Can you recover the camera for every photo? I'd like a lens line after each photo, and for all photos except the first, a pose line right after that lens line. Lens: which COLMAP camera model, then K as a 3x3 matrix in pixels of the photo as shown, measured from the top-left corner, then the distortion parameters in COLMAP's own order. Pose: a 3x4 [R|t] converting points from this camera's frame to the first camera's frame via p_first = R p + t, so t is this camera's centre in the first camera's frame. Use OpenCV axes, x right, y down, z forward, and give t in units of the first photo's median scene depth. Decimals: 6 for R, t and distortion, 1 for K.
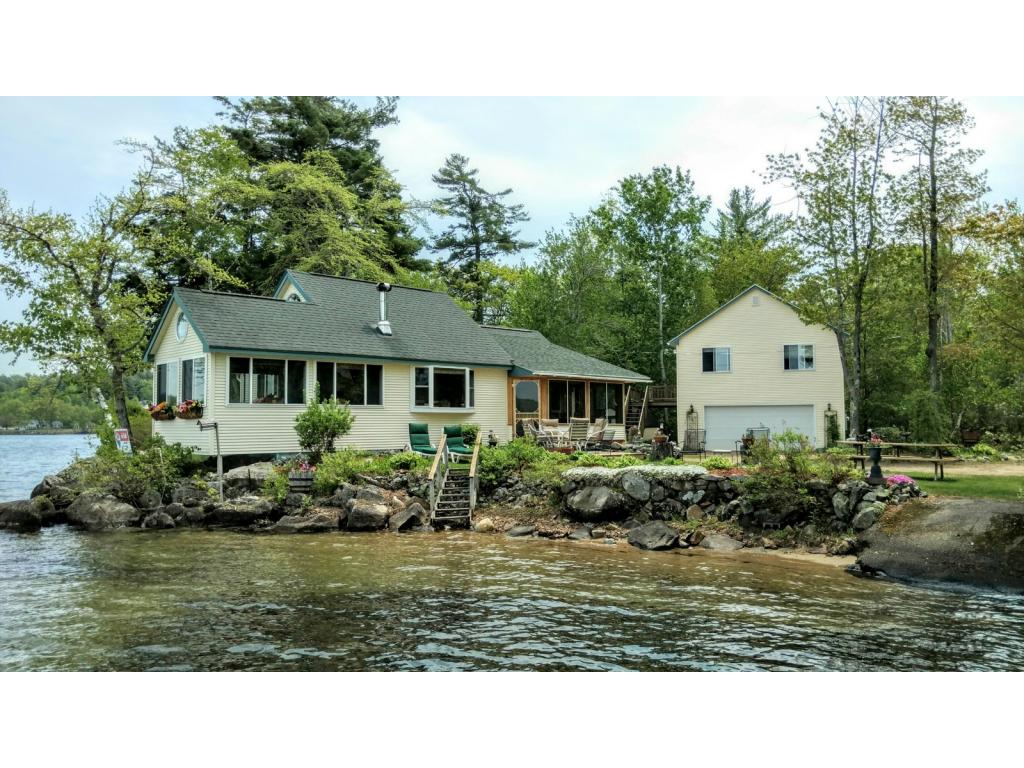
lens RADIAL K [[784.0, 0, 511.1], [0, 784.0, 383.6], [0, 0, 1]] dist [0.009627, -0.003175]
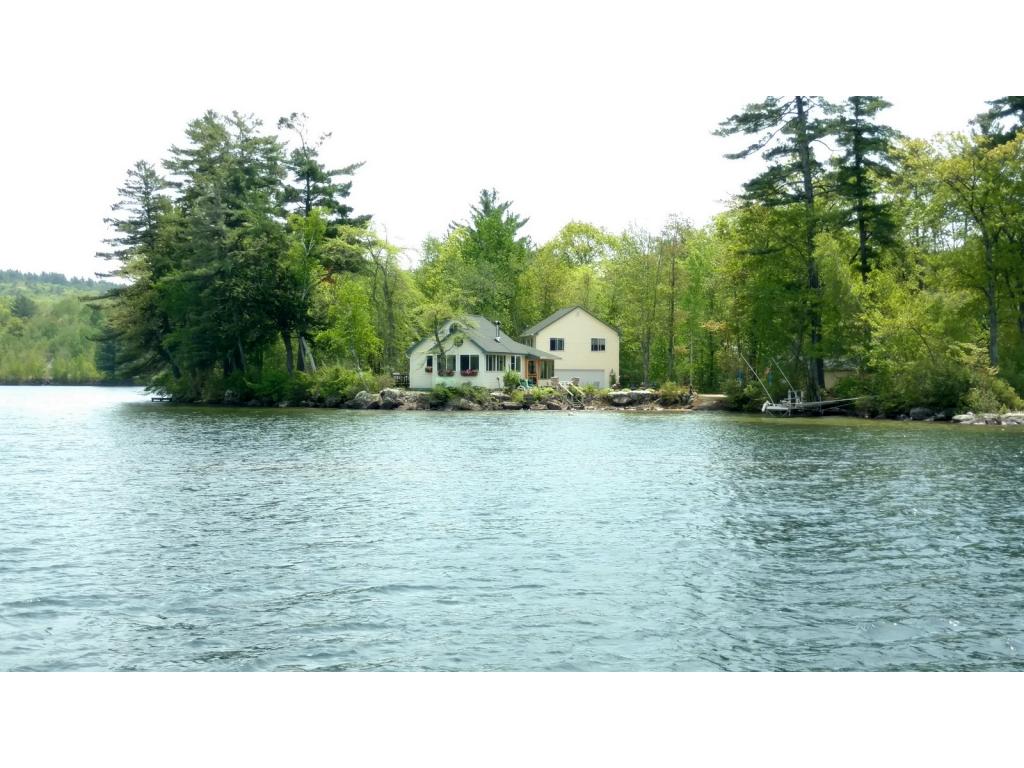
lens RADIAL K [[784.0, 0, 511.7], [0, 784.0, 382.0], [0, 0, 1]] dist [0.009627, -0.003175]
pose [[0.922923, 0.011666, 0.384808, -1.323200], [-0.035173, 0.997915, 0.054107, -0.087962], [-0.383375, -0.063471, 0.921409, -1.619831]]
